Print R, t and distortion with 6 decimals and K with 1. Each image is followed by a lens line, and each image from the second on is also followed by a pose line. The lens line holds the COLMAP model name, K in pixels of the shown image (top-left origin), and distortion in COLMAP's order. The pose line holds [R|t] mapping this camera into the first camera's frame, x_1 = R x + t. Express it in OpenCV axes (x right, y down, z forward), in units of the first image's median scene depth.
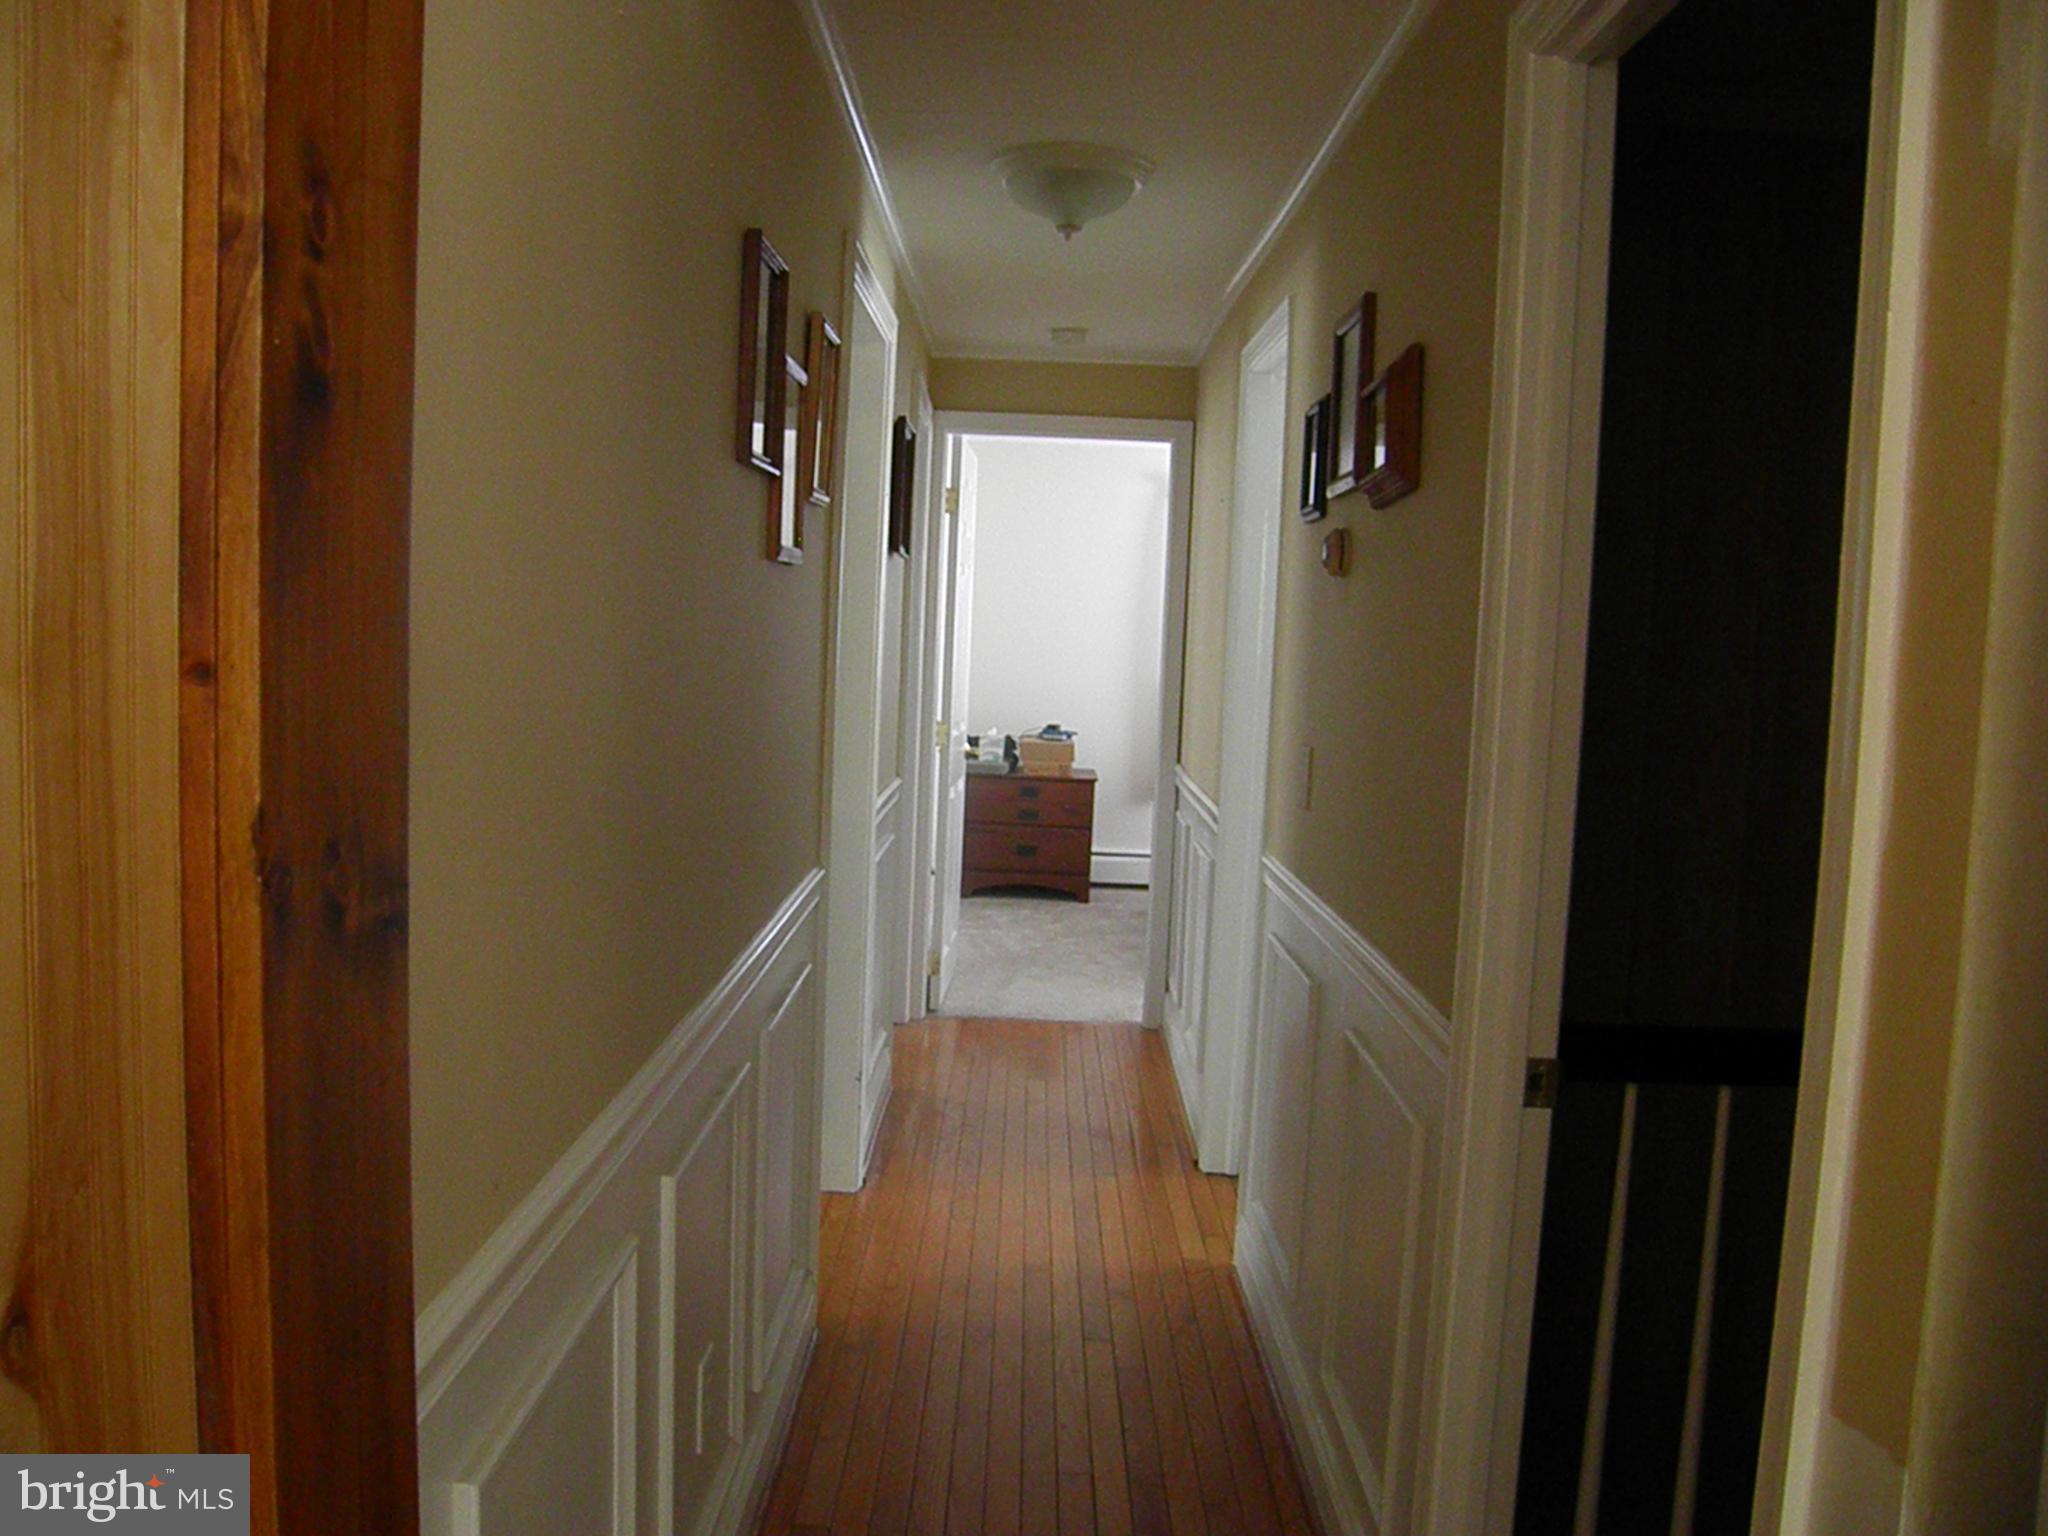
lens RADIAL K [[1696.6, 0, 1018.8], [0, 1696.6, 768.9], [0, 0, 1]] dist [-0.148091, 0.102635]
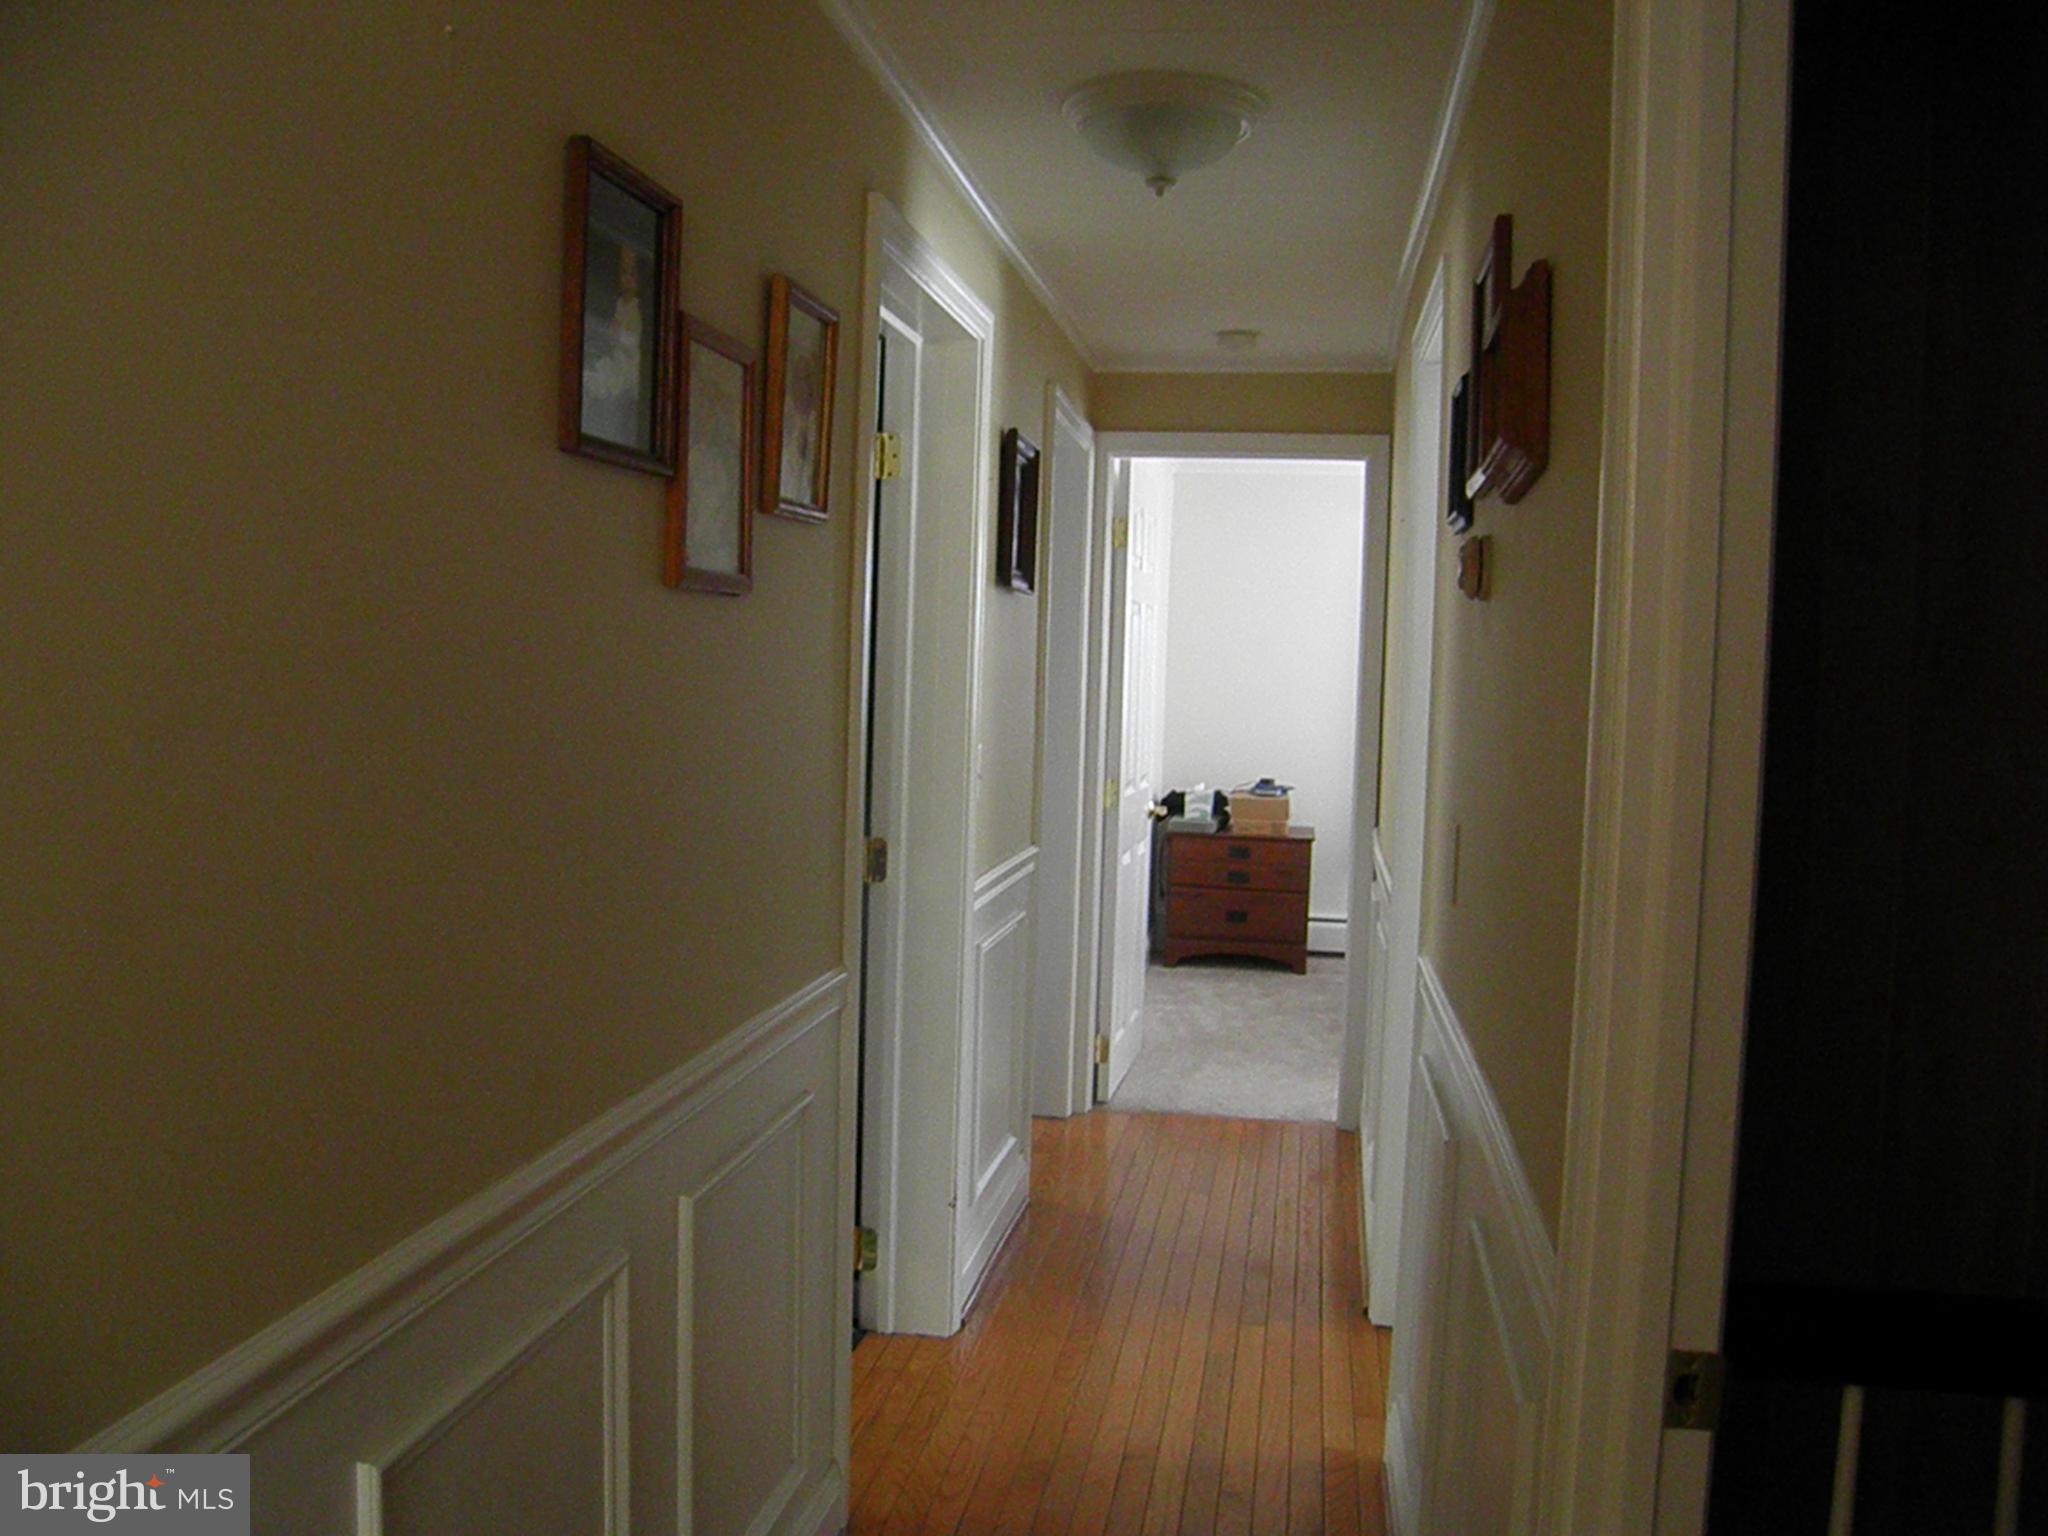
lens RADIAL K [[1696.6, 0, 1031.9], [0, 1696.6, 772.0], [0, 0, 1]] dist [-0.148091, 0.102635]
pose [[0.987924, -0.003090, -0.154908, 0.053638], [-0.000915, 0.999667, -0.025779, -0.008888], [0.154936, 0.025610, 0.987593, 0.114484]]
